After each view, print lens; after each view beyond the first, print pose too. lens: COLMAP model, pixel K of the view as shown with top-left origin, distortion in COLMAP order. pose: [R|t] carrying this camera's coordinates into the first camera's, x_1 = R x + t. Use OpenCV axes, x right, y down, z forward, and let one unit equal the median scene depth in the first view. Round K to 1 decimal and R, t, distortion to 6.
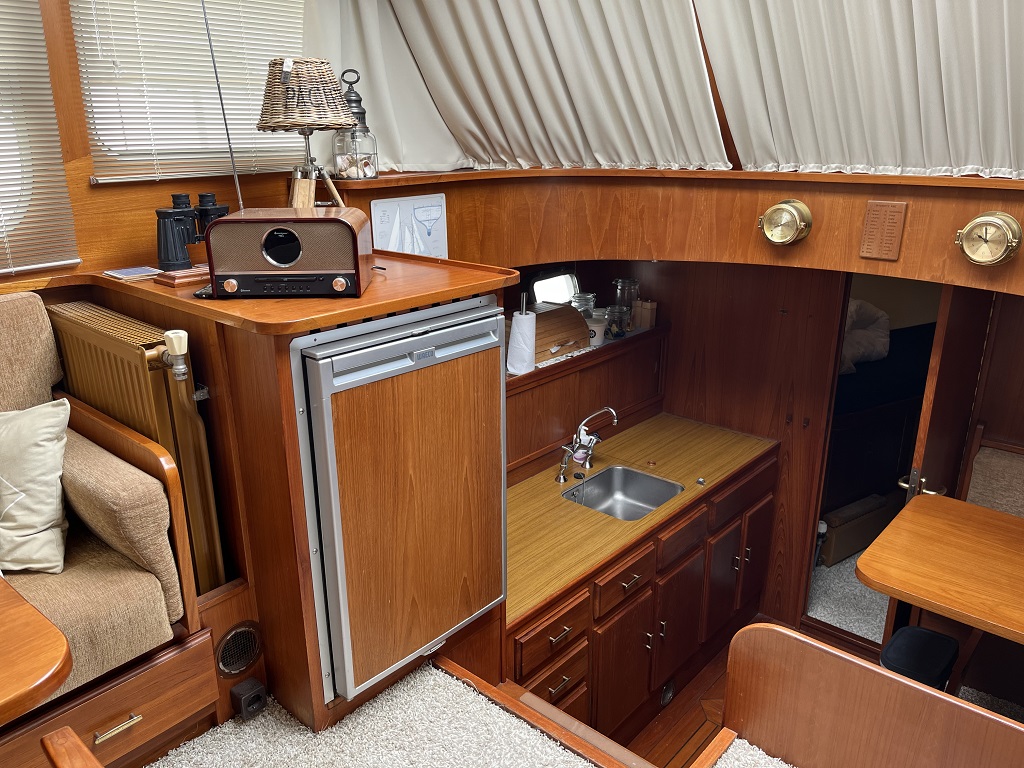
lens RADIAL K [[777.8, 0, 512.0], [0, 777.8, 384.0], [0, 0, 1]] dist [0.070594, -0.089005]
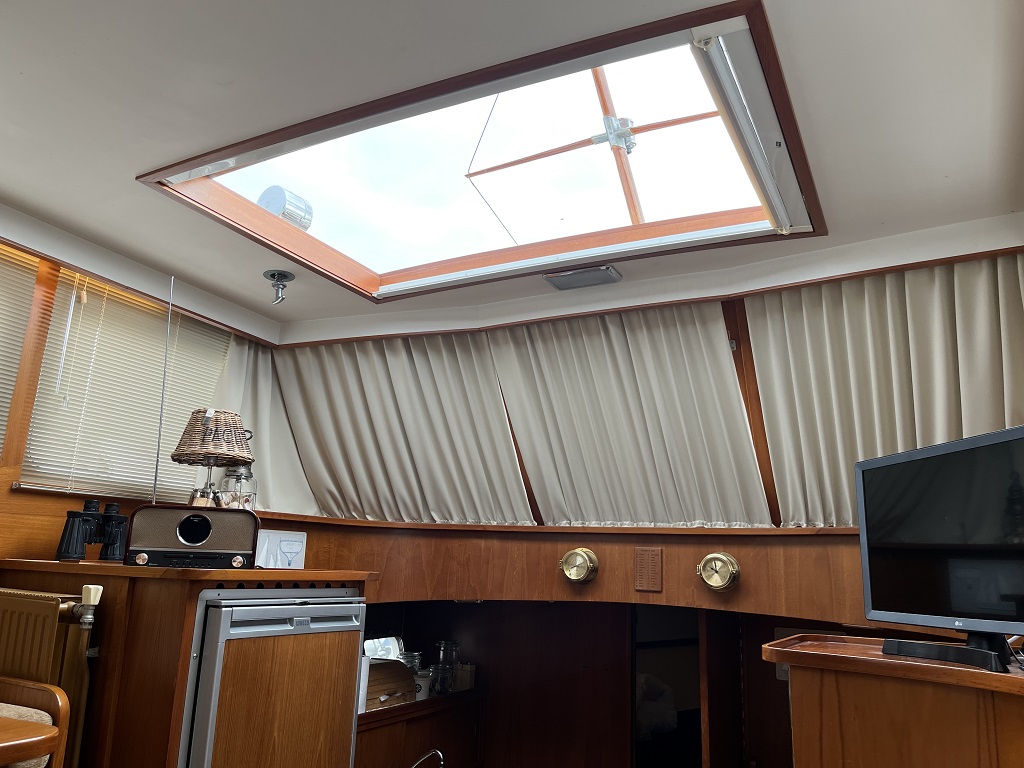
lens RADIAL K [[777.8, 0, 512.0], [0, 777.8, 384.0], [0, 0, 1]] dist [0.070594, -0.089005]
pose [[0.969859, 0.097301, 0.223395, -0.076471], [0.034929, 0.851825, -0.522660, 0.213130], [-0.241149, 0.514710, 0.822752, -0.188109]]
